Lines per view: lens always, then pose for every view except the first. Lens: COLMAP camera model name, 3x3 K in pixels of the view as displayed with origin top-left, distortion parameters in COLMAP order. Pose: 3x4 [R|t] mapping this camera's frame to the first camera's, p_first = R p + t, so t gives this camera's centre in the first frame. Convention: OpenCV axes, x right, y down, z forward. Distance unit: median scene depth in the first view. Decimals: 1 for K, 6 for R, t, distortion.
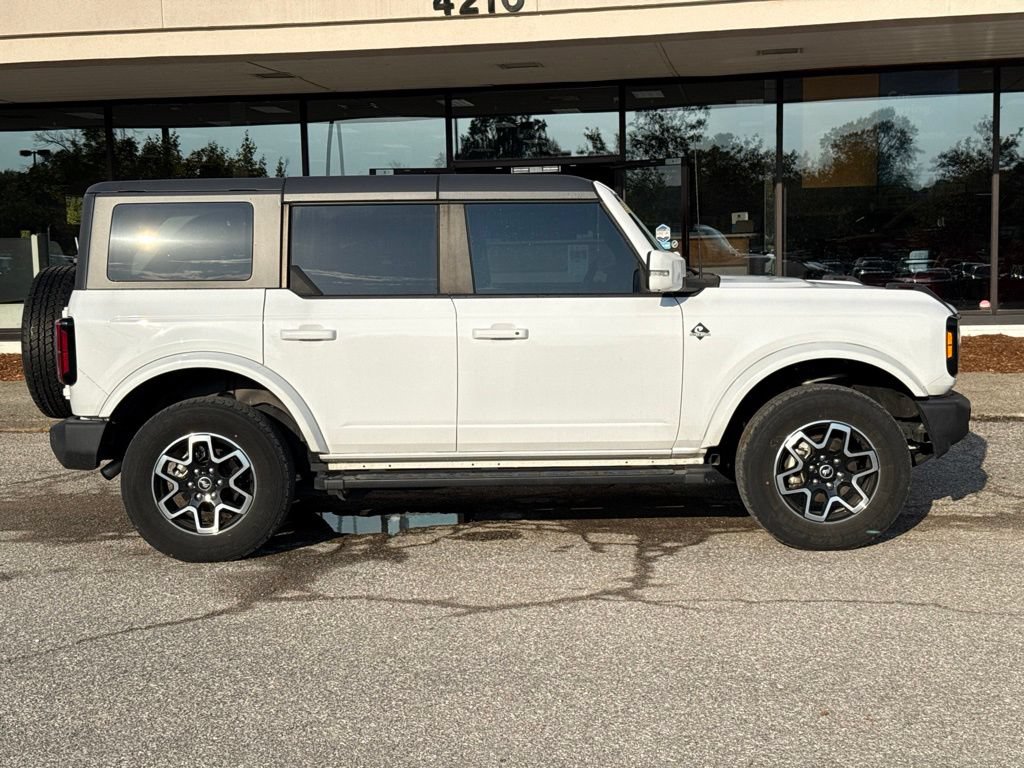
lens RADIAL K [[1416.2, 0, 507.9], [0, 1416.2, 376.9], [0, 0, 1]] dist [0.178266, -0.327443]
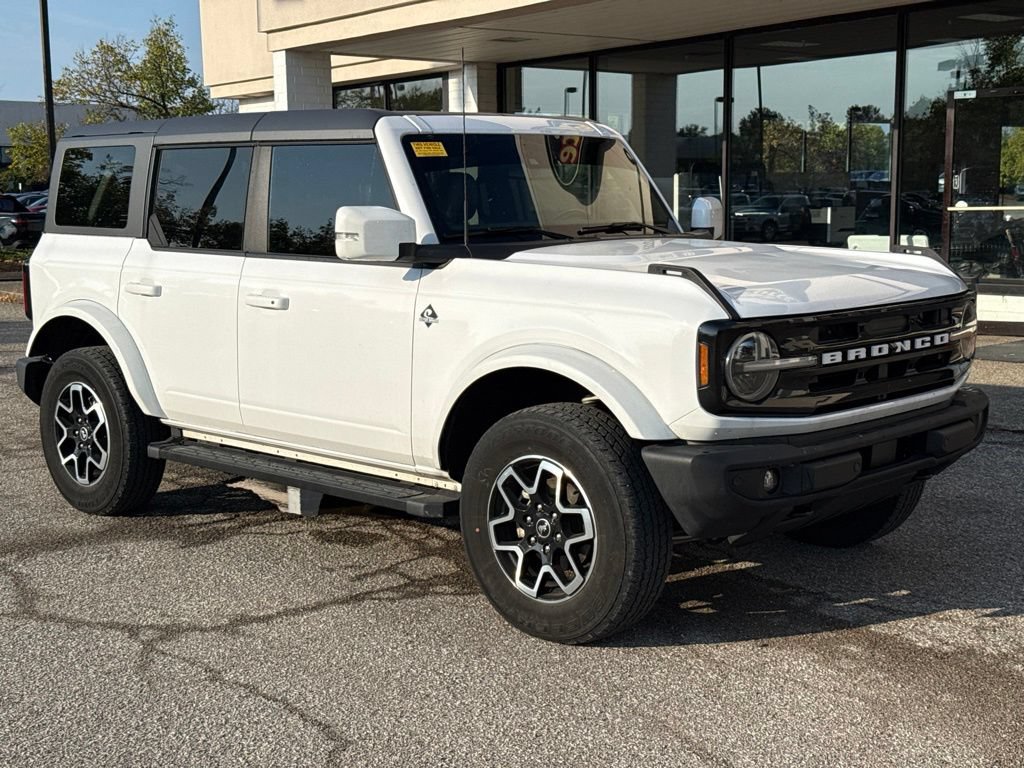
lens RADIAL K [[1415.8, 0, 512.0], [0, 1415.8, 384.0], [0, 0, 1]] dist [0.185601, -0.362128]
pose [[0.728766, 0.103365, -0.676916, 0.674322], [-0.066723, 0.994556, 0.080034, -0.058890], [0.681504, -0.013160, 0.731696, 0.477709]]
